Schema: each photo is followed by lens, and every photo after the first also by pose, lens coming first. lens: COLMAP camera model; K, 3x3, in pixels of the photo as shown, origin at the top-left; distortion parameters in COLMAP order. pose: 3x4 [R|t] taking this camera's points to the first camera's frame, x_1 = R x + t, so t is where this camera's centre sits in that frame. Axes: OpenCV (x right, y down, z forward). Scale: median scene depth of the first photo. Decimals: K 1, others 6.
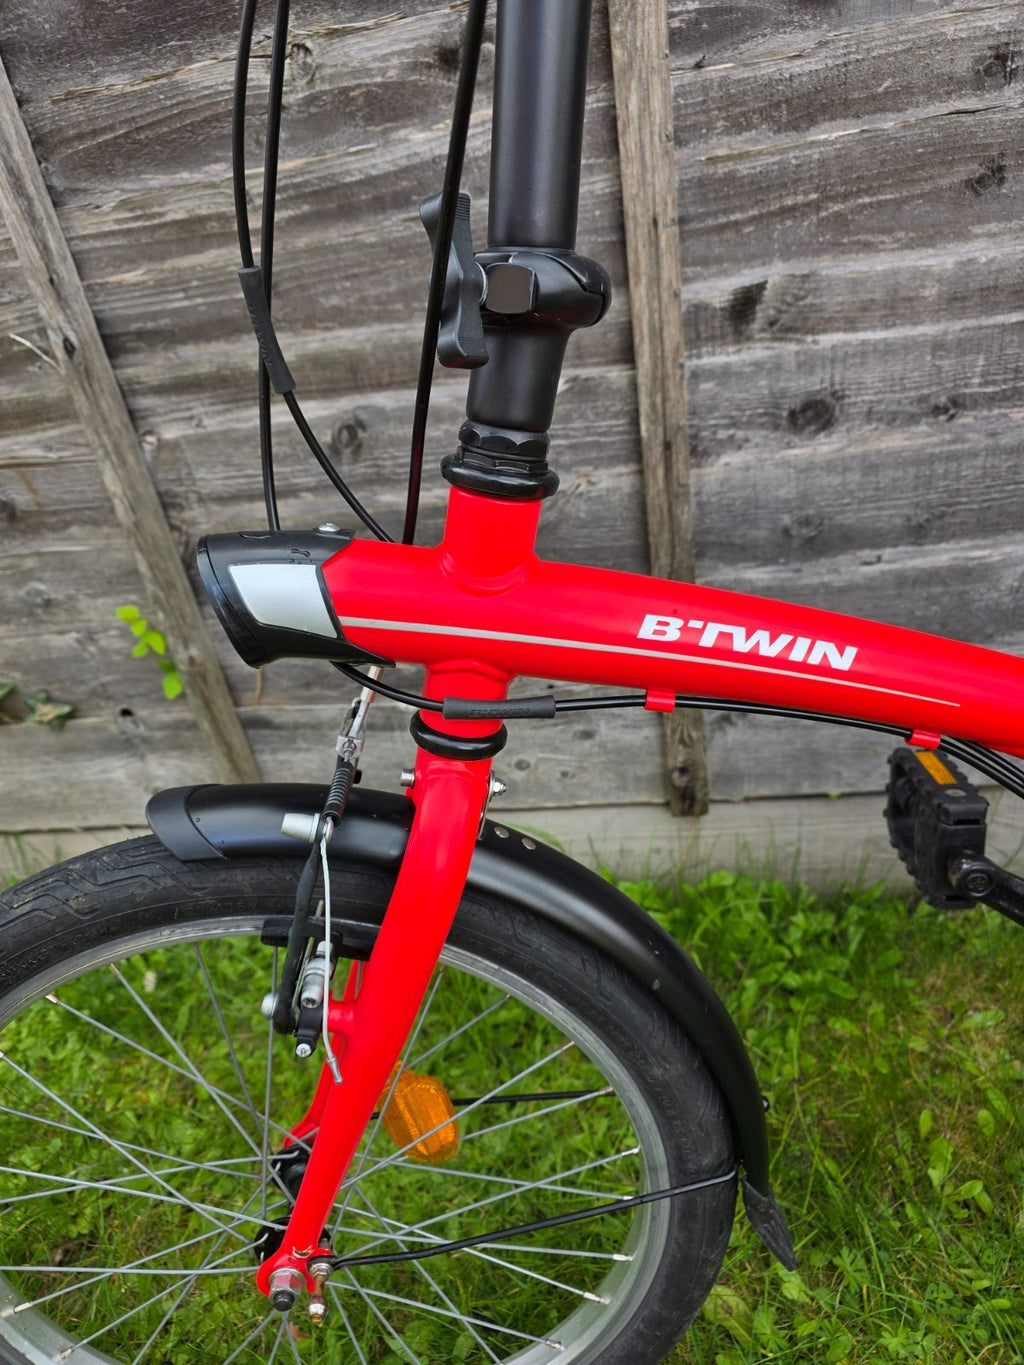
lens RADIAL K [[939.4, 0, 486.8], [0, 939.4, 678.0], [0, 0, 1]] dist [0.038405, -0.043845]
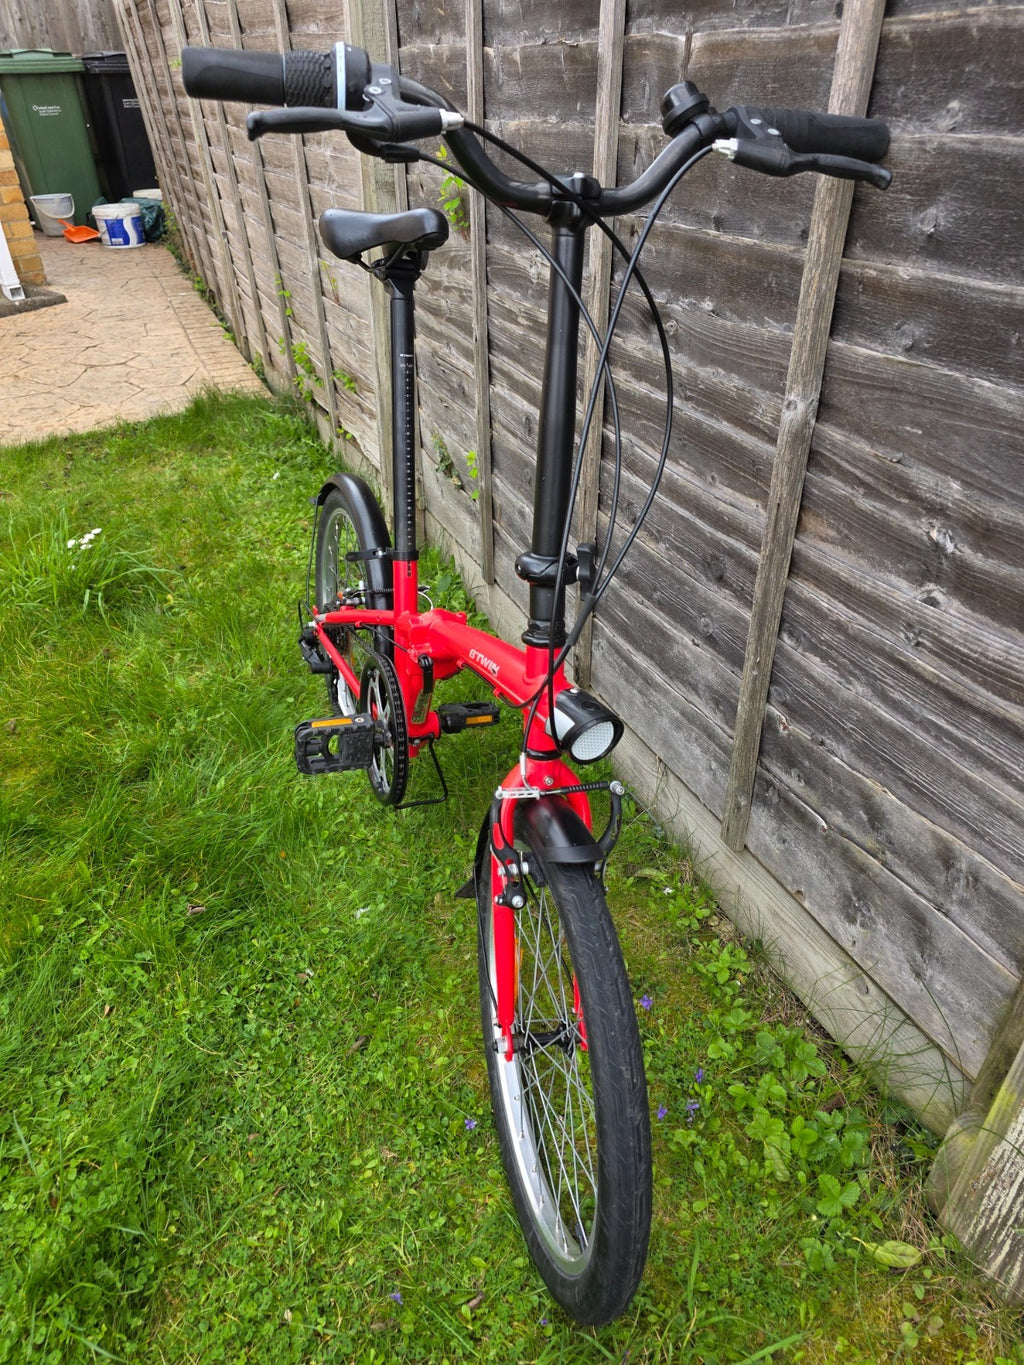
lens RADIAL K [[915.2, 0, 505.4], [0, 915.2, 688.0], [0, 0, 1]] dist [0.058351, -0.041627]
pose [[0.509082, 0.602429, -0.614748, 1.640948], [-0.498681, 0.788577, 0.359810, -0.559423], [0.701536, 0.123390, 0.701870, -0.492128]]
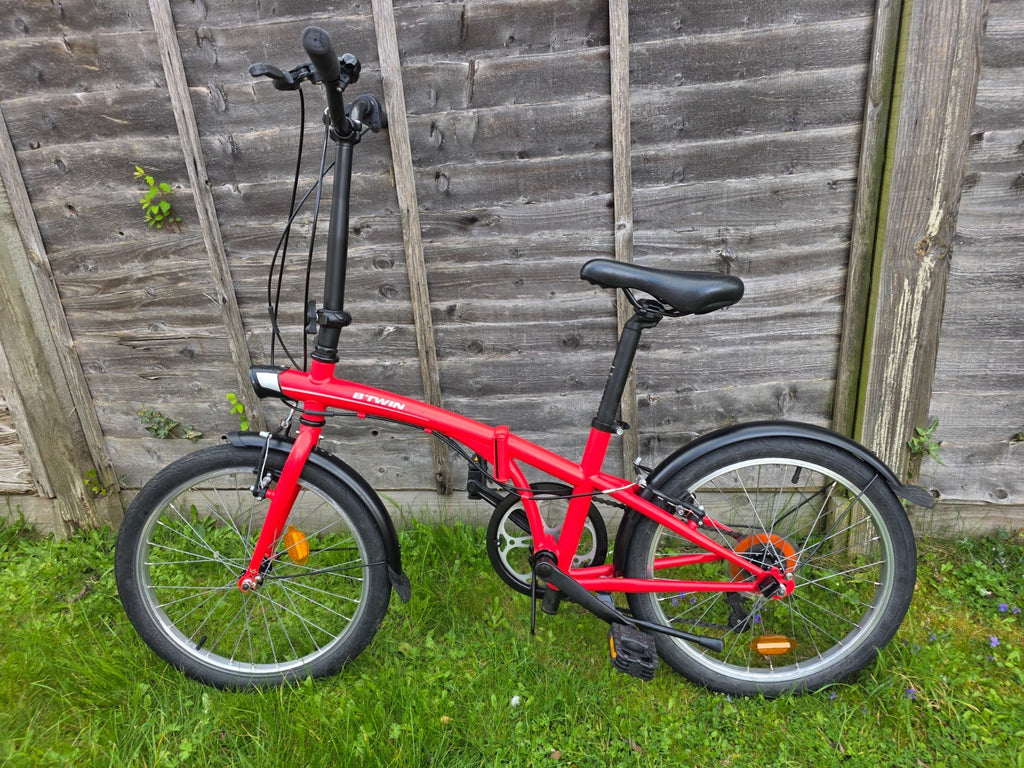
lens RADIAL K [[685.7, 0, 522.6], [0, 685.7, 391.3], [0, 0, 1]] dist [0.066252, -0.046899]
pose [[0.995778, 0.088355, 0.024909, 0.459509], [-0.083201, 0.983306, -0.161823, 0.199185], [-0.038791, 0.159067, 0.986505, -1.134450]]
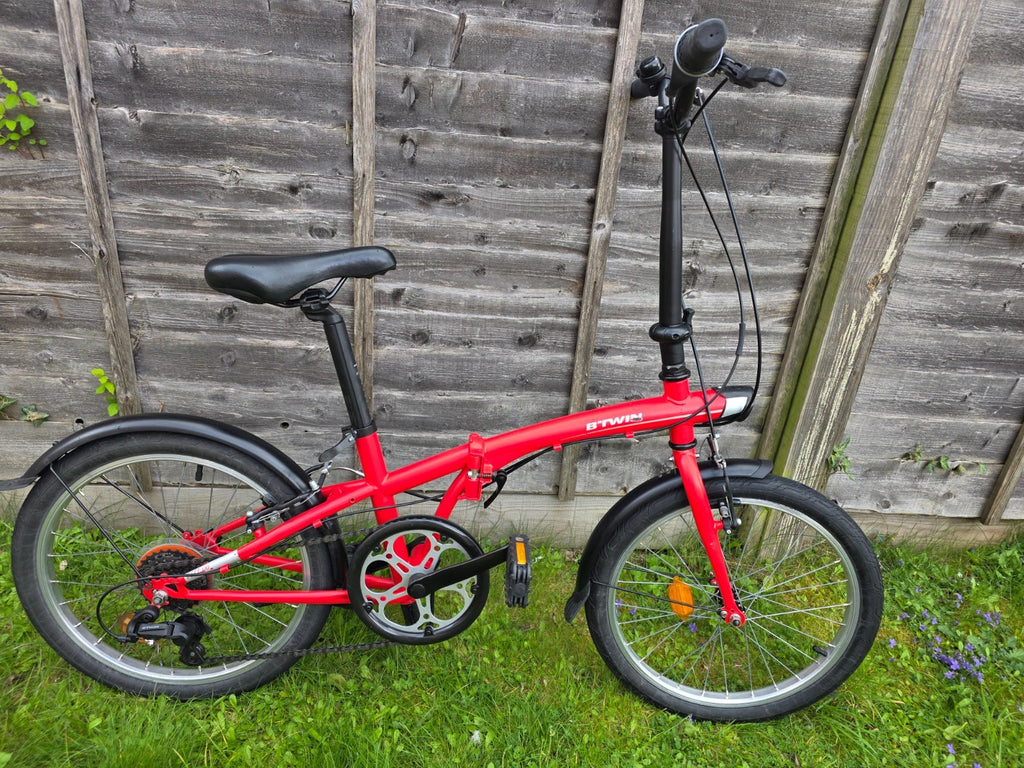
lens RADIAL K [[686.6, 0, 515.4], [0, 686.6, 386.1], [0, 0, 1]] dist [0.058351, -0.041627]
pose [[0.942586, 0.138240, 0.304008, 0.028894], [-0.103708, 0.986464, -0.127018, 0.075373], [-0.317451, 0.088197, 0.944164, -0.909658]]
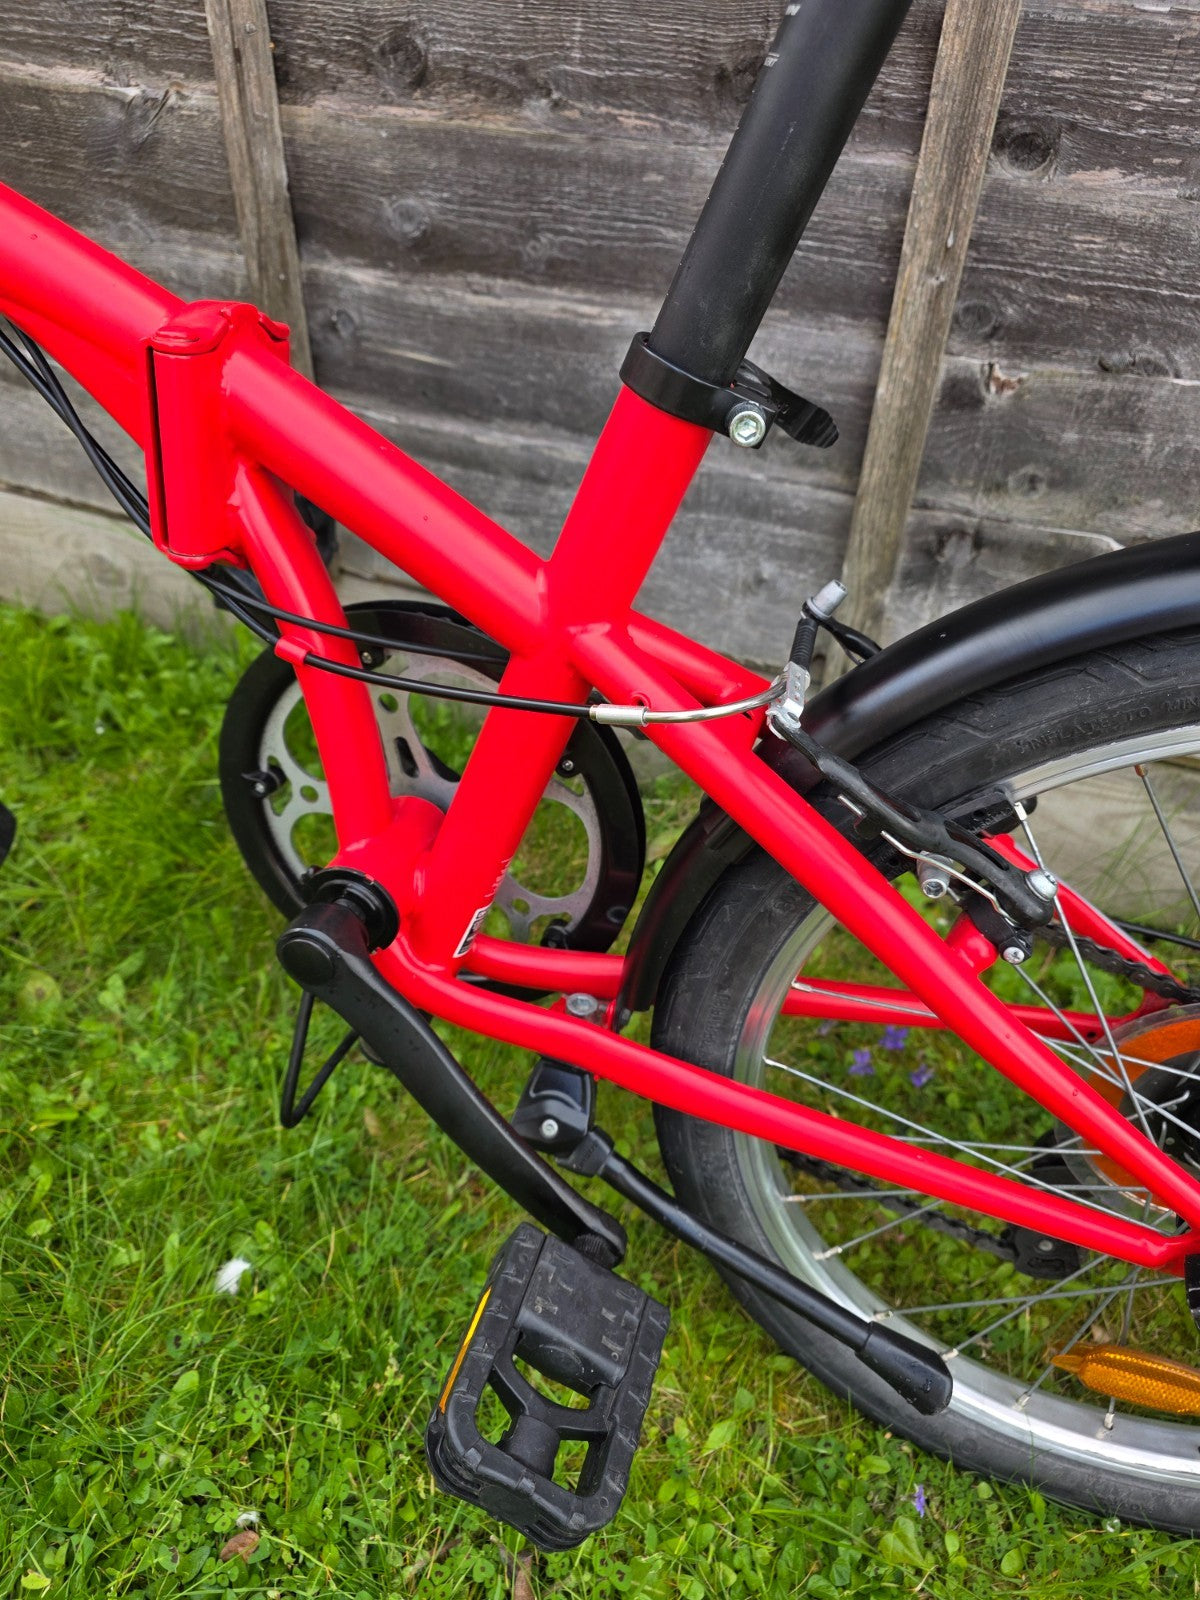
lens RADIAL K [[1102.3, 0, 588.6], [0, 1102.3, 821.4], [0, 0, 1]] dist [0.000534, -0.001224]
pose [[0.950400, 0.305902, -0.056252, 0.761749], [-0.288923, 0.935254, 0.204508, 0.095138], [0.115170, -0.178111, 0.977247, -0.020524]]
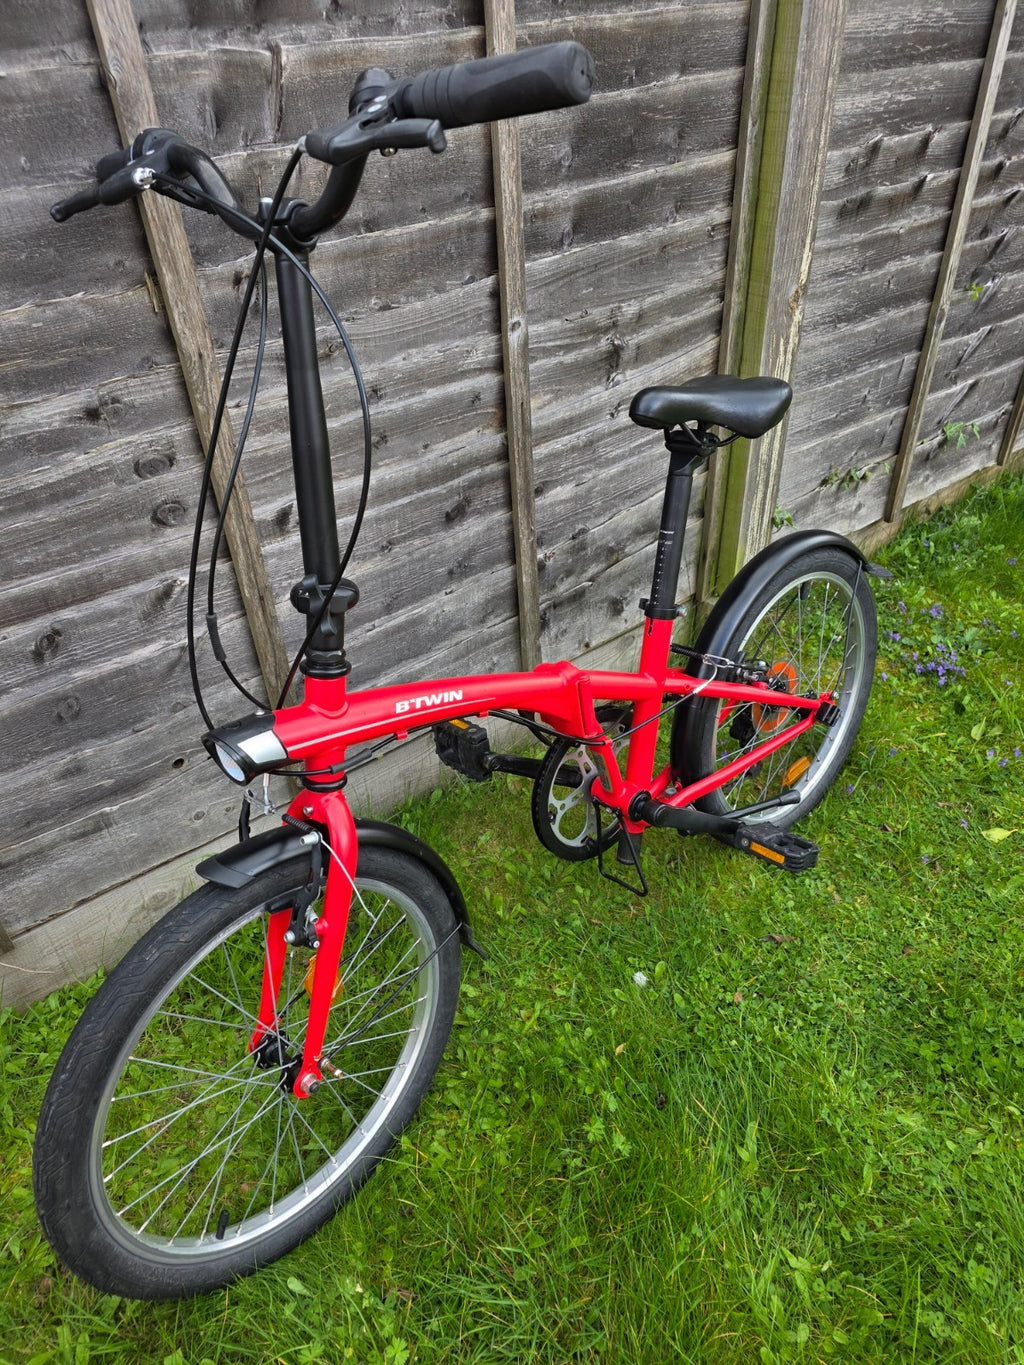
lens RADIAL K [[916.8, 0, 509.1], [0, 916.8, 691.4], [0, 0, 1]] dist [0.063055, -0.044789]
pose [[0.707261, -0.312222, 0.634270, -0.621448], [0.299048, 0.945097, 0.131765, -0.177947], [-0.640587, 0.096485, 0.761800, -0.561360]]
